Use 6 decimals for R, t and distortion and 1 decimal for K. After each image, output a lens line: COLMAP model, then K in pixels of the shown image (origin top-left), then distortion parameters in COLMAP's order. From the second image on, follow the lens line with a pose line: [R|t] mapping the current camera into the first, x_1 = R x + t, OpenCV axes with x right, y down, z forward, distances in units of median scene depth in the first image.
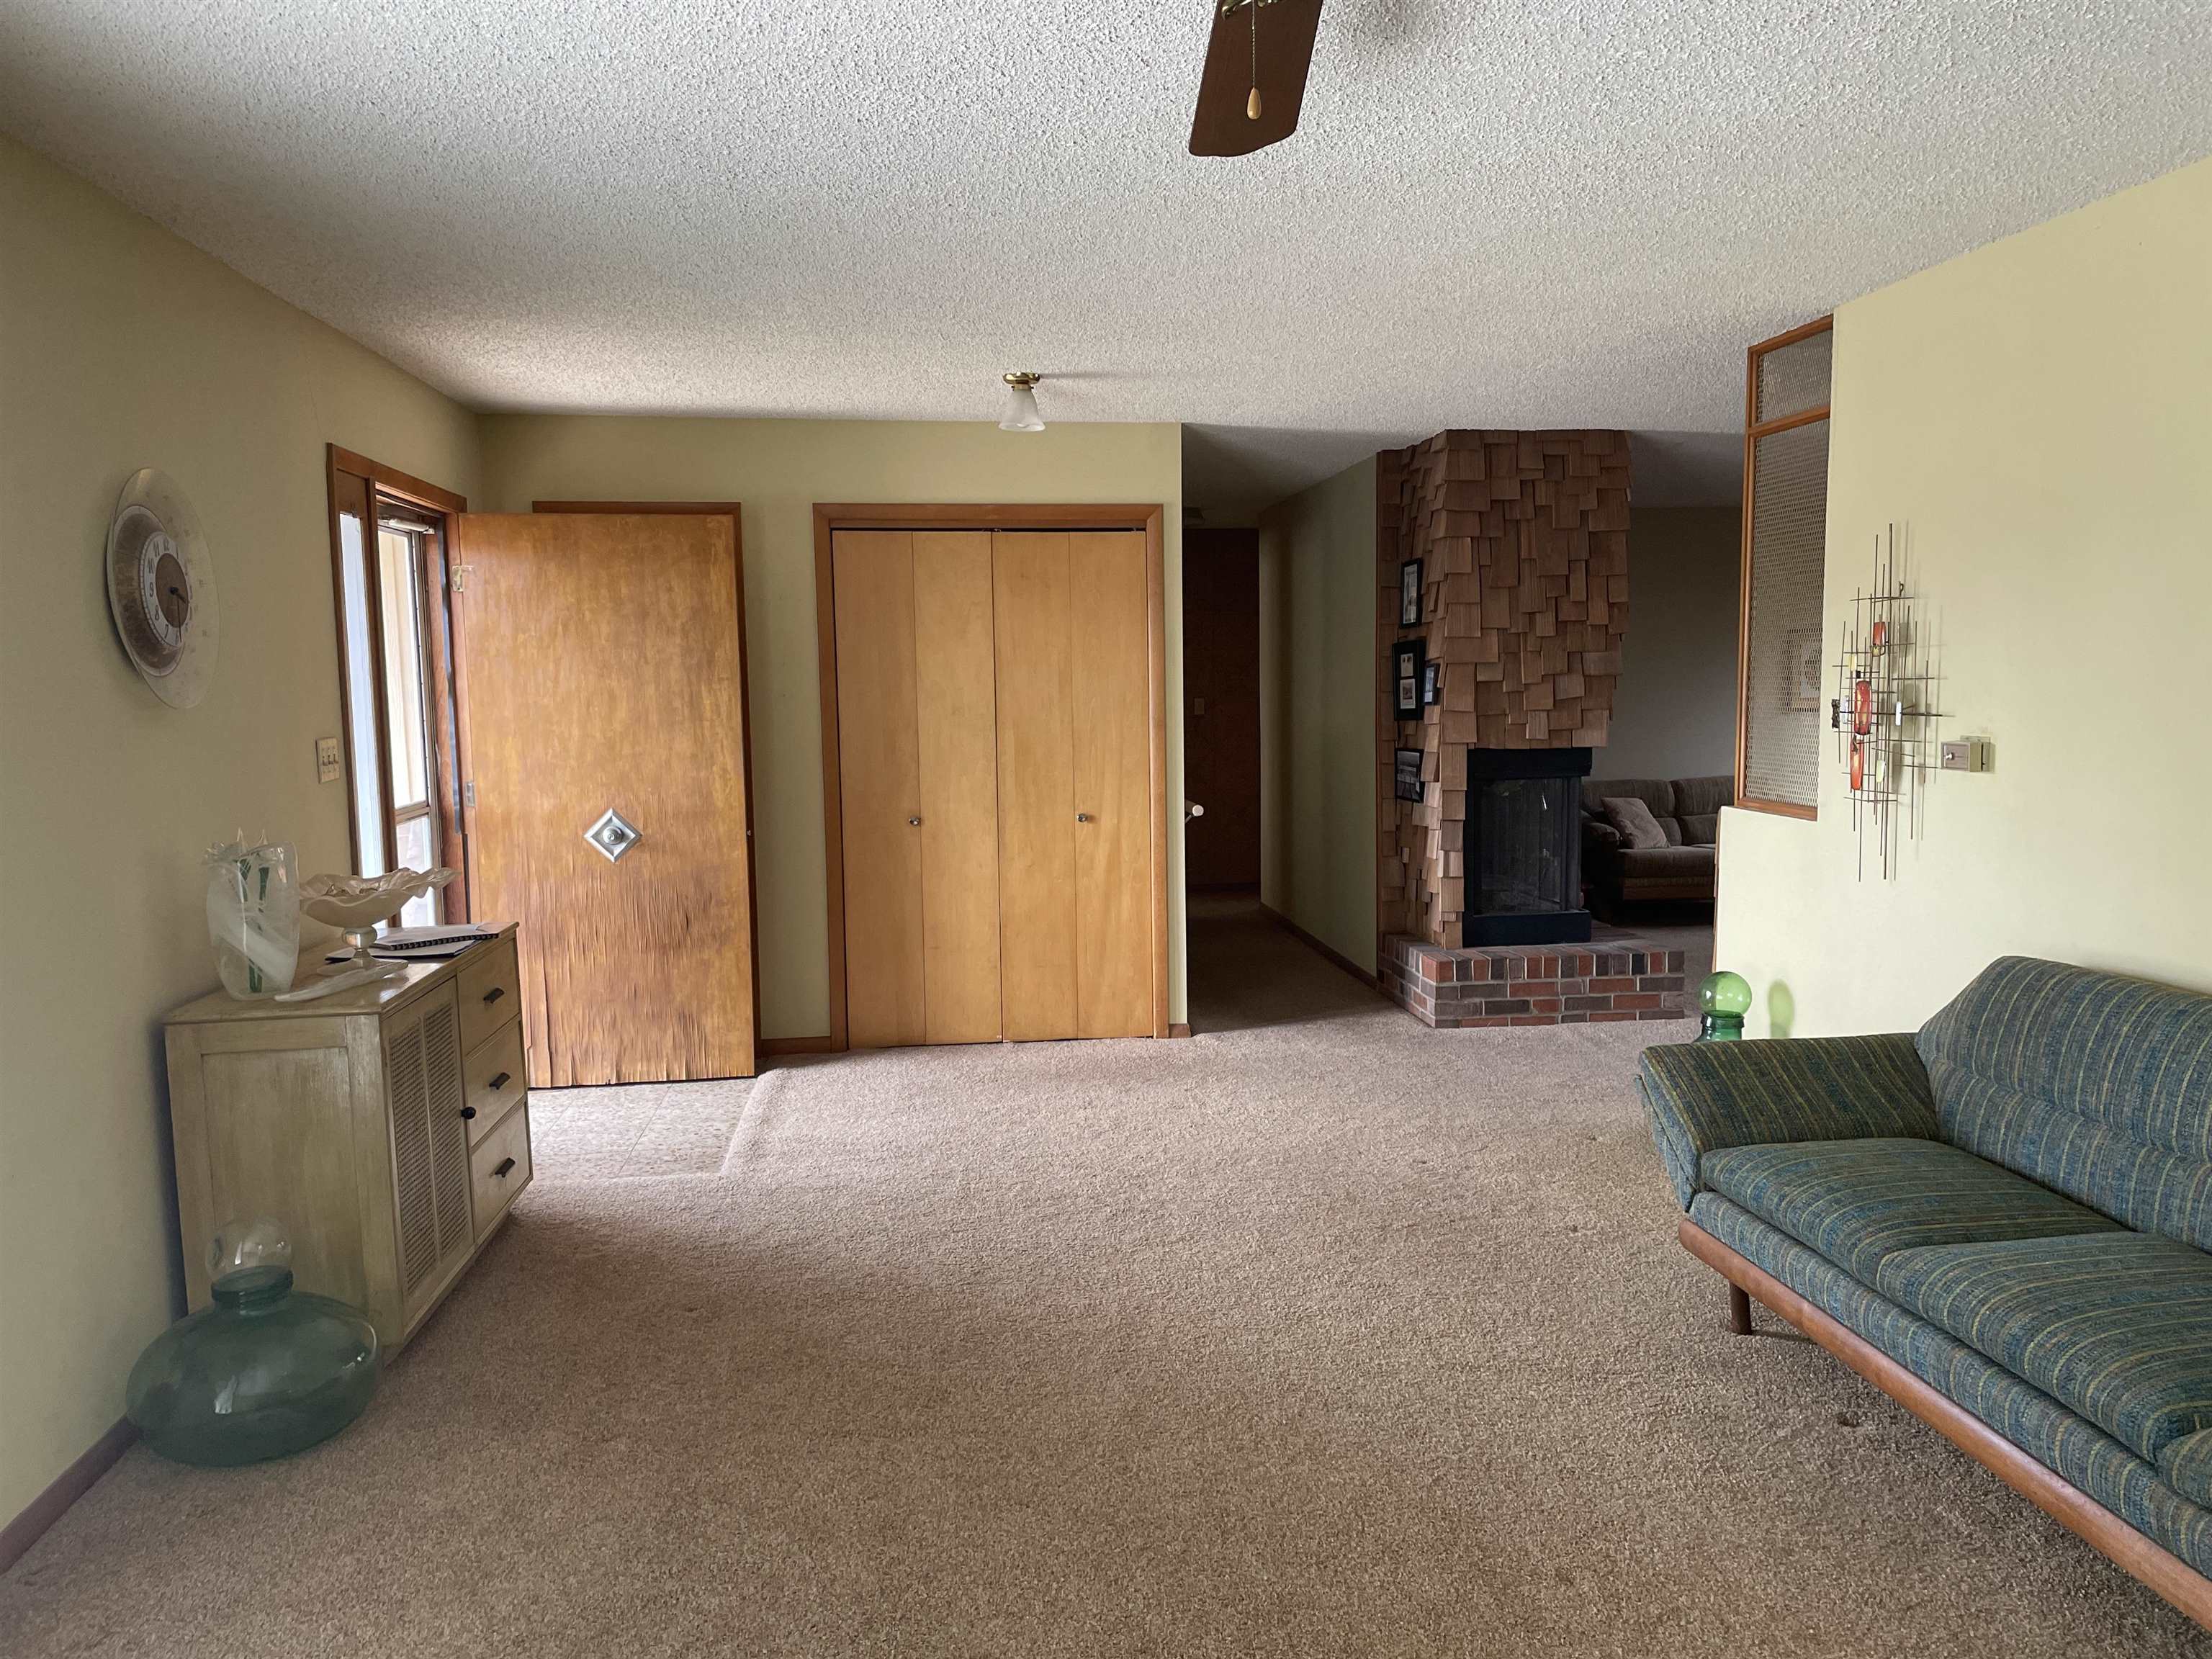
lens RADIAL K [[1670.8, 0, 1106.5], [0, 1670.8, 842.2], [0, 0, 1]] dist [0.077848, -0.083924]
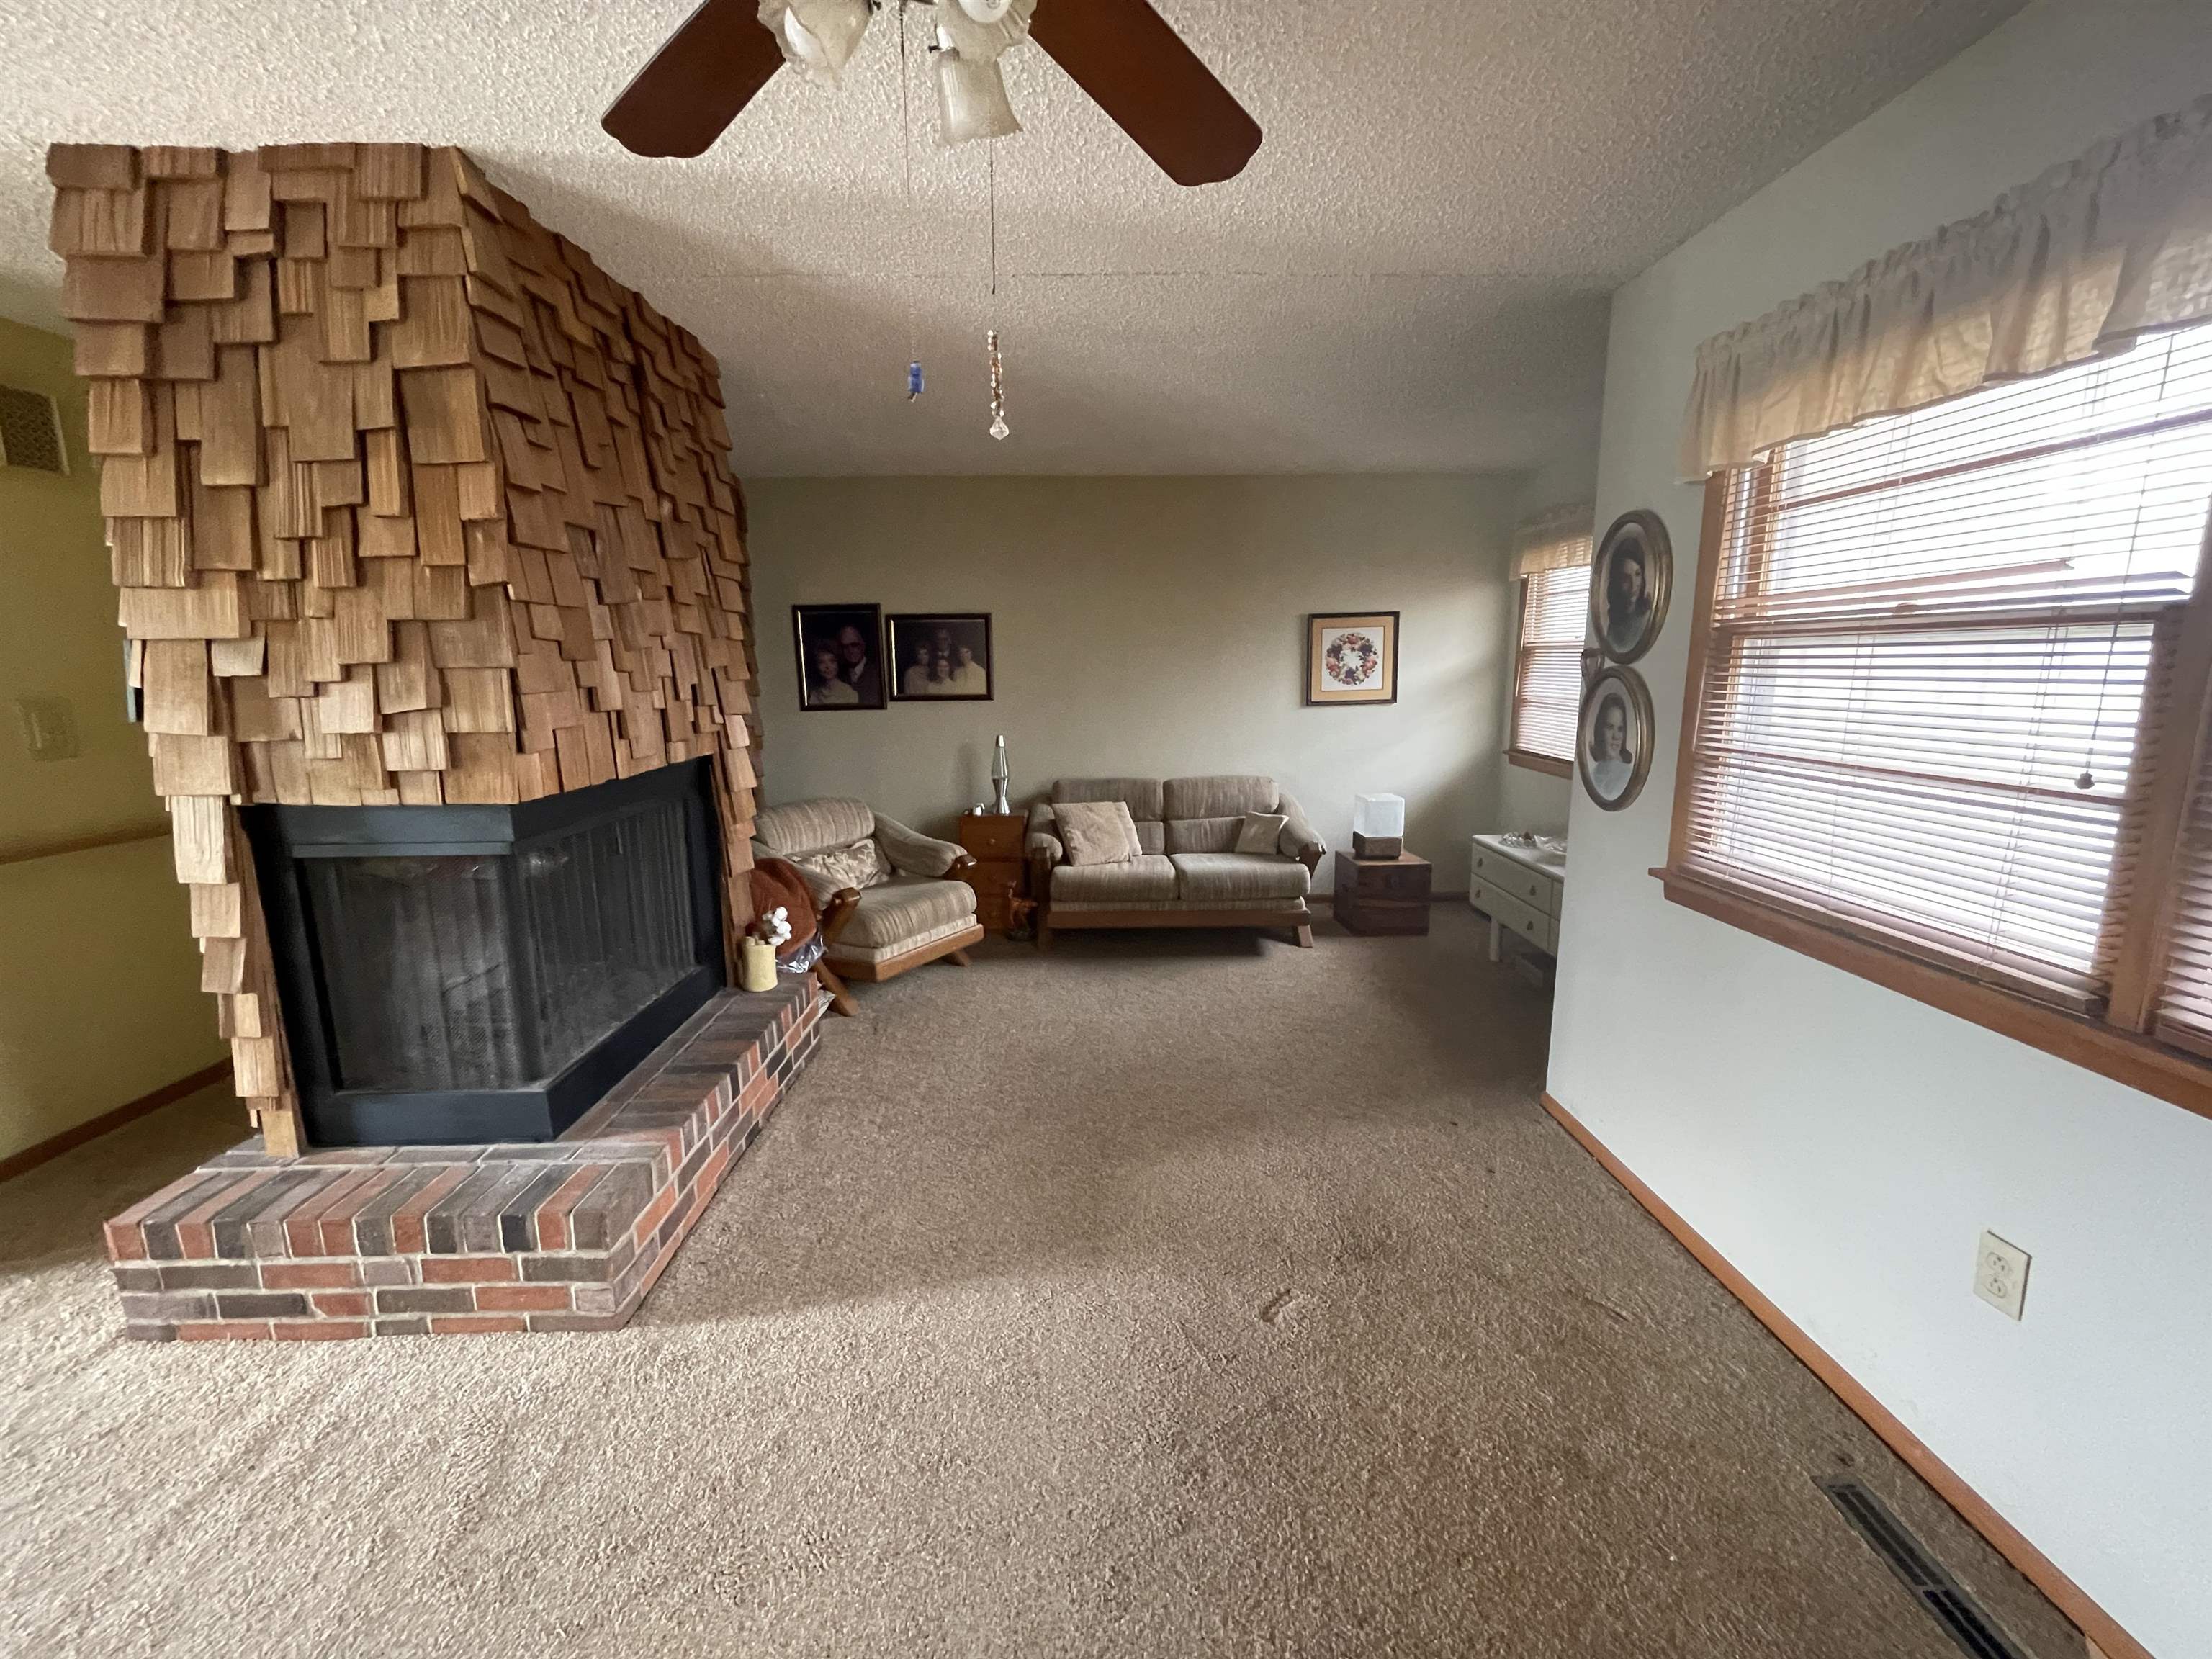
lens RADIAL K [[900.7, 0, 1090.1], [0, 900.7, 836.7], [0, 0, 1]] dist [-0.004982, -0.001393]
pose [[0.994931, 0.022842, -0.097927, 0.512551], [-0.013675, 0.995546, 0.093284, -0.076861], [0.099622, -0.091472, 0.990812, 0.749215]]
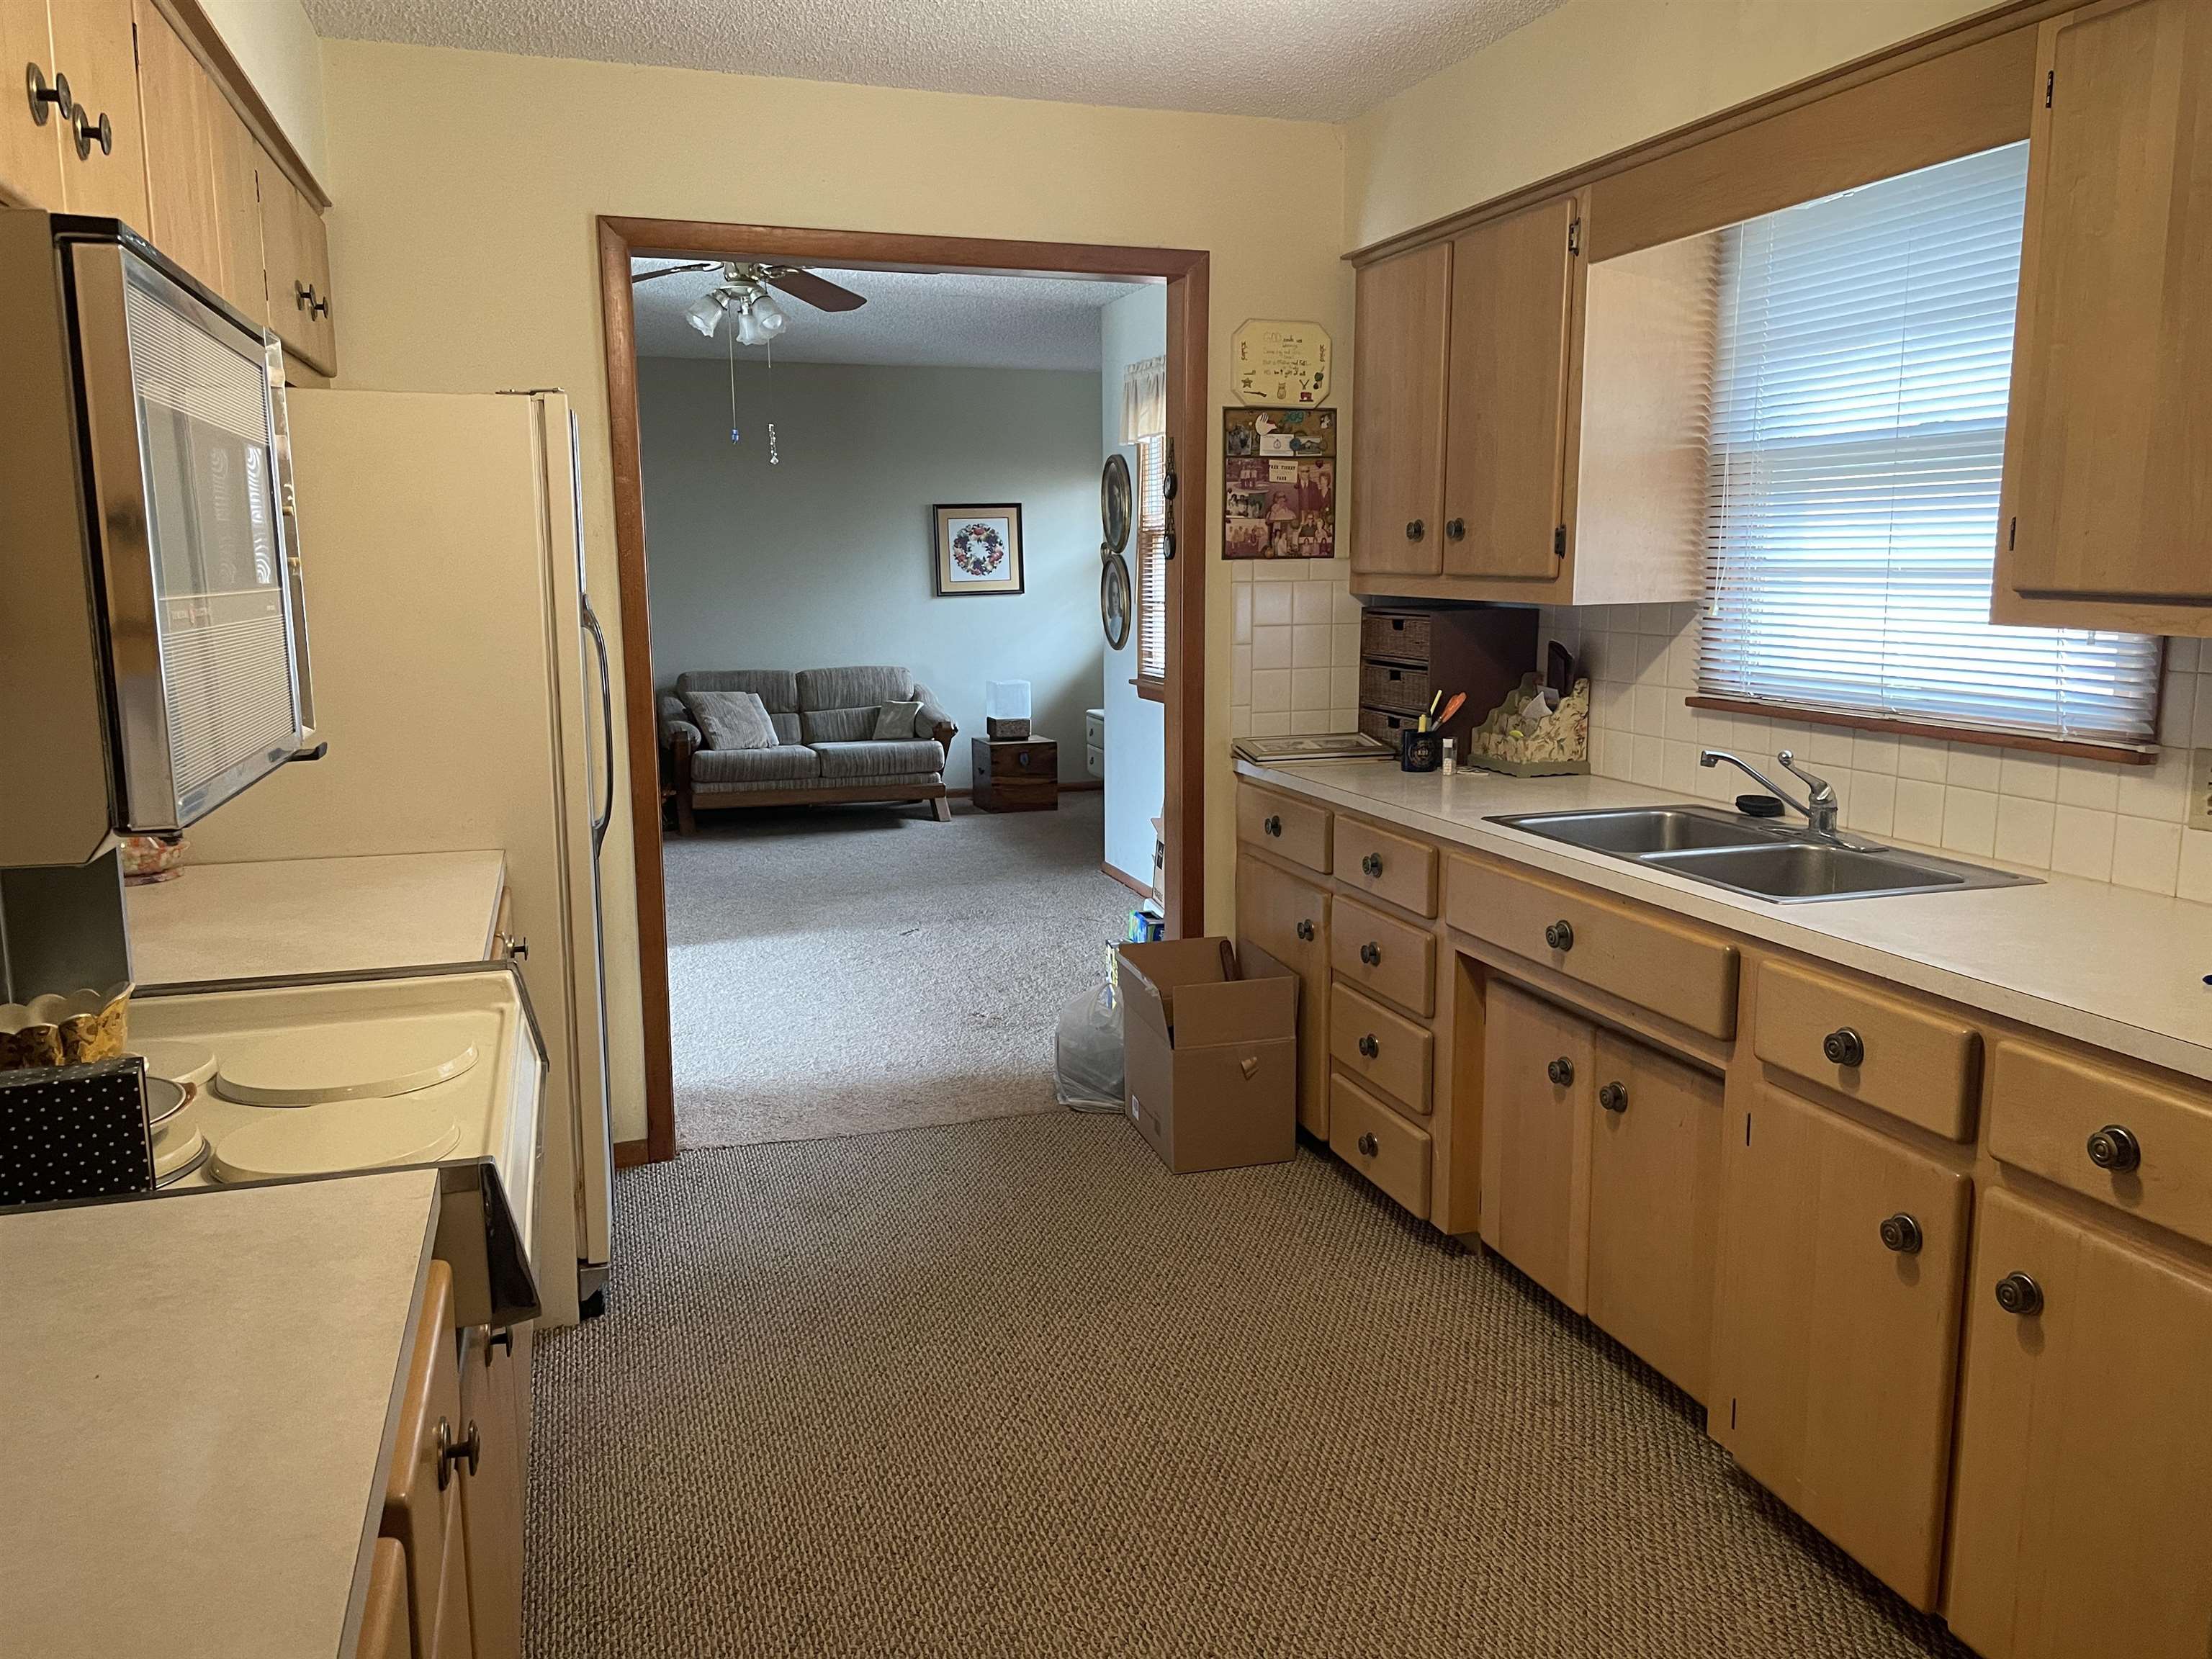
lens RADIAL K [[1670.8, 0, 1115.2], [0, 1670.8, 838.7], [0, 0, 1]] dist [0.077848, -0.083924]
pose [[0.978698, -0.025054, 0.203769, 0.472431], [0.011401, 0.997627, 0.067904, -0.009964], [-0.204986, -0.064134, 0.976661, 0.120637]]
